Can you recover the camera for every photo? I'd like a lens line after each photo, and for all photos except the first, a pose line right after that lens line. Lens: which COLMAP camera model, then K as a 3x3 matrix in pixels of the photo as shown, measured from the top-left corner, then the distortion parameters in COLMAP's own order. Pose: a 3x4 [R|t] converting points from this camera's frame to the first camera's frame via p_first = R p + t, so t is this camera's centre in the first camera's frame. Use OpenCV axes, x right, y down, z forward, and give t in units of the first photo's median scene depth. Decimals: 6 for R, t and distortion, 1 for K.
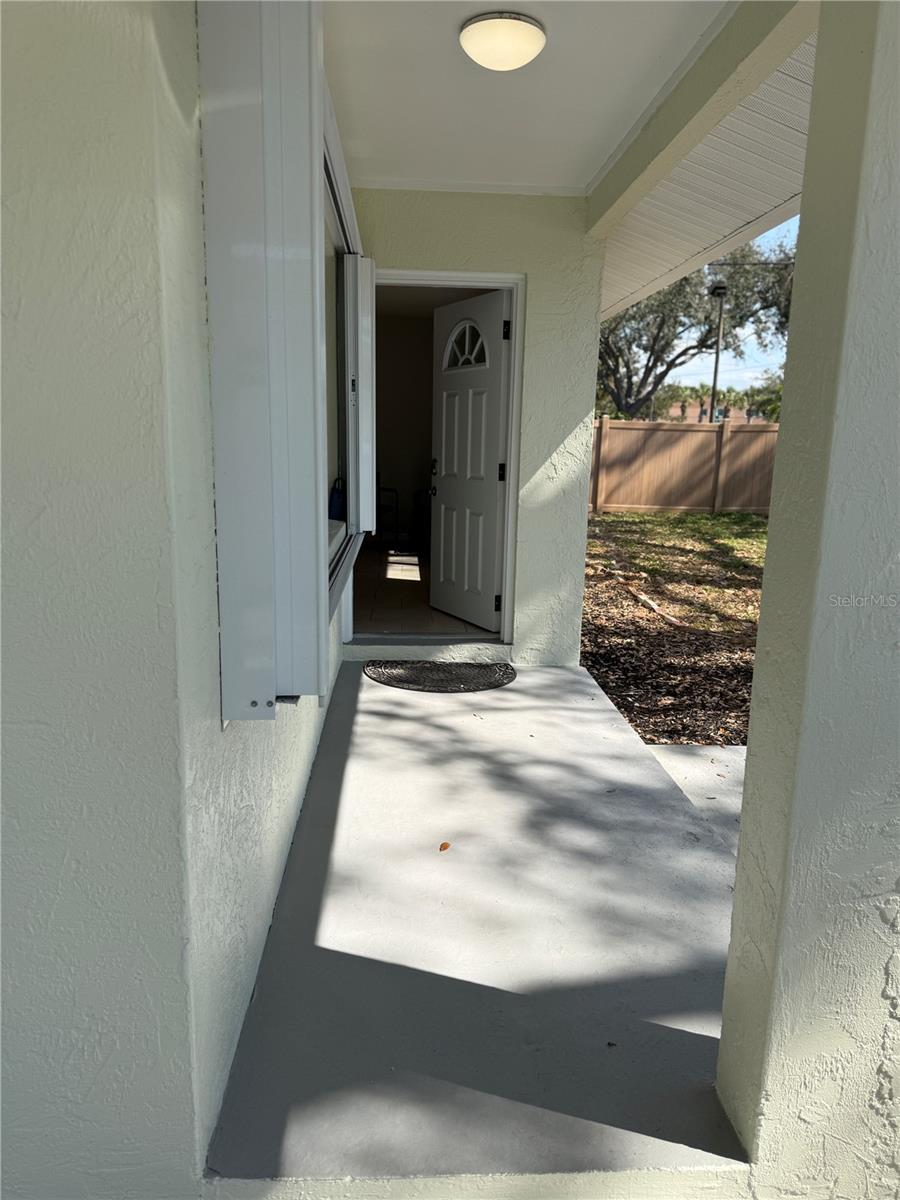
lens RADIAL K [[858.0, 0, 450.0], [0, 858.0, 600.0], [0, 0, 1]] dist [0.061605, -0.071677]
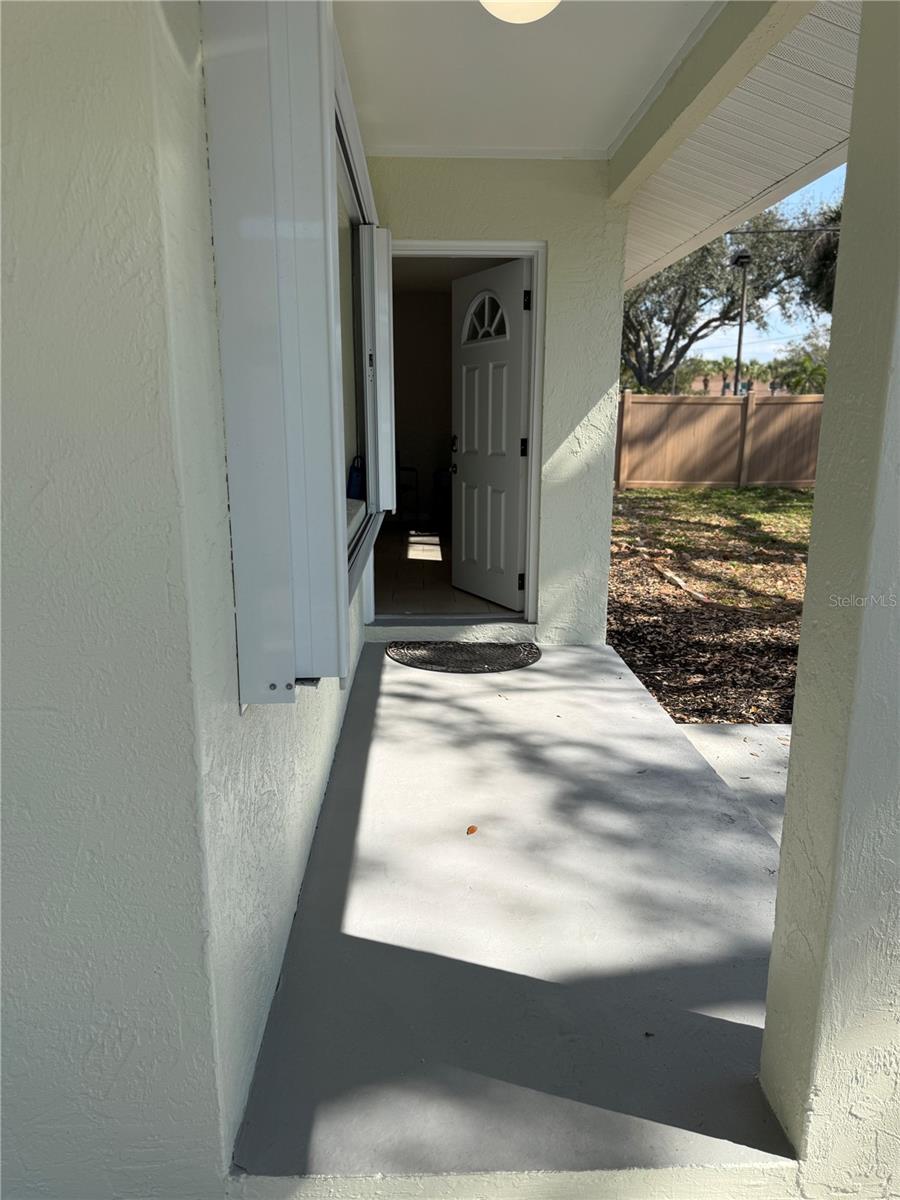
lens RADIAL K [[858.0, 0, 450.0], [0, 858.0, 600.0], [0, 0, 1]] dist [0.061605, -0.071677]
pose [[0.999588, -0.014297, -0.024904, -0.001798], [0.014838, 0.999655, 0.021678, 0.002323], [0.024586, -0.022039, 0.999455, 0.018653]]
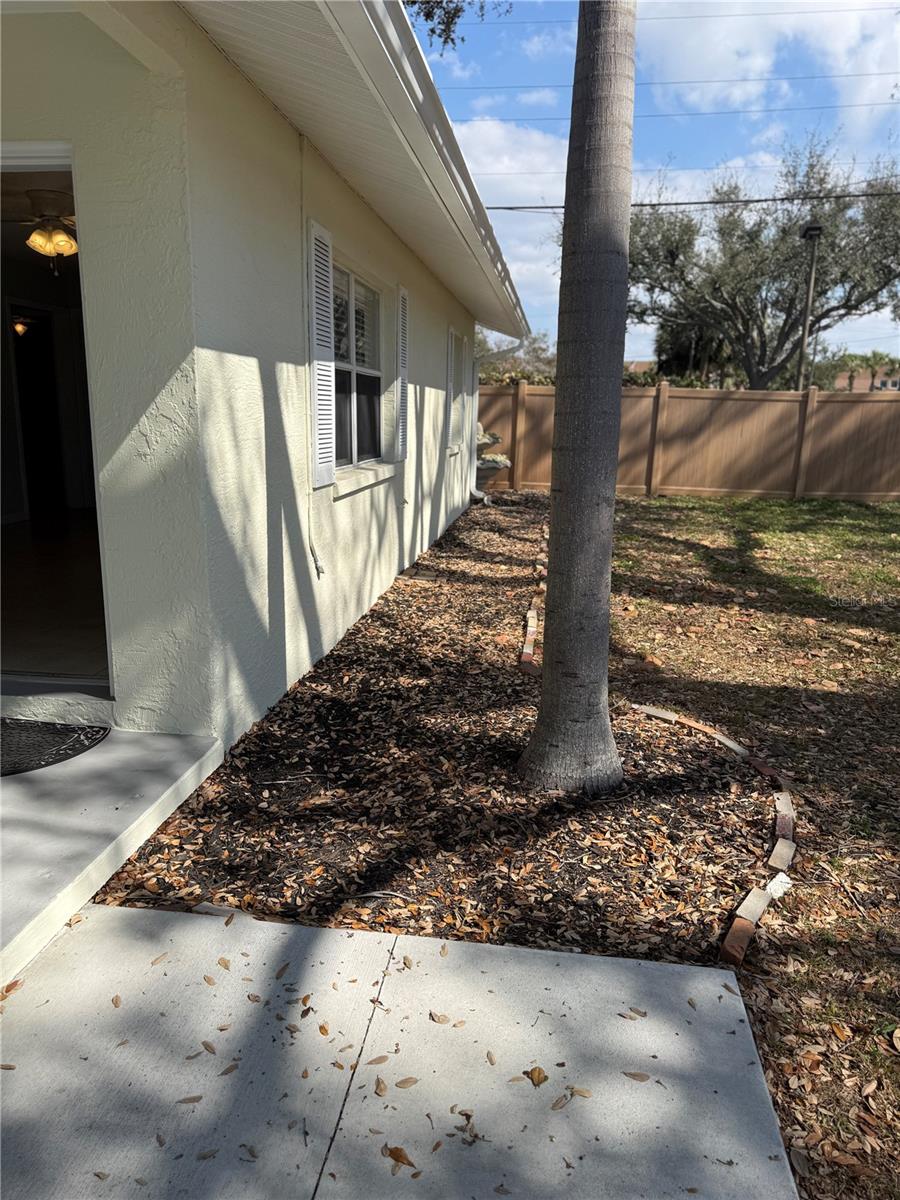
lens RADIAL K [[851.2, 0, 520.9], [0, 851.2, 587.2], [0, 0, 1]] dist [0.019282, 0.001264]
pose [[0.987298, 0.033311, -0.155347, 0.514900], [-0.030933, 0.999365, 0.017697, -0.061396], [0.155838, -0.012667, 0.987701, 0.401953]]
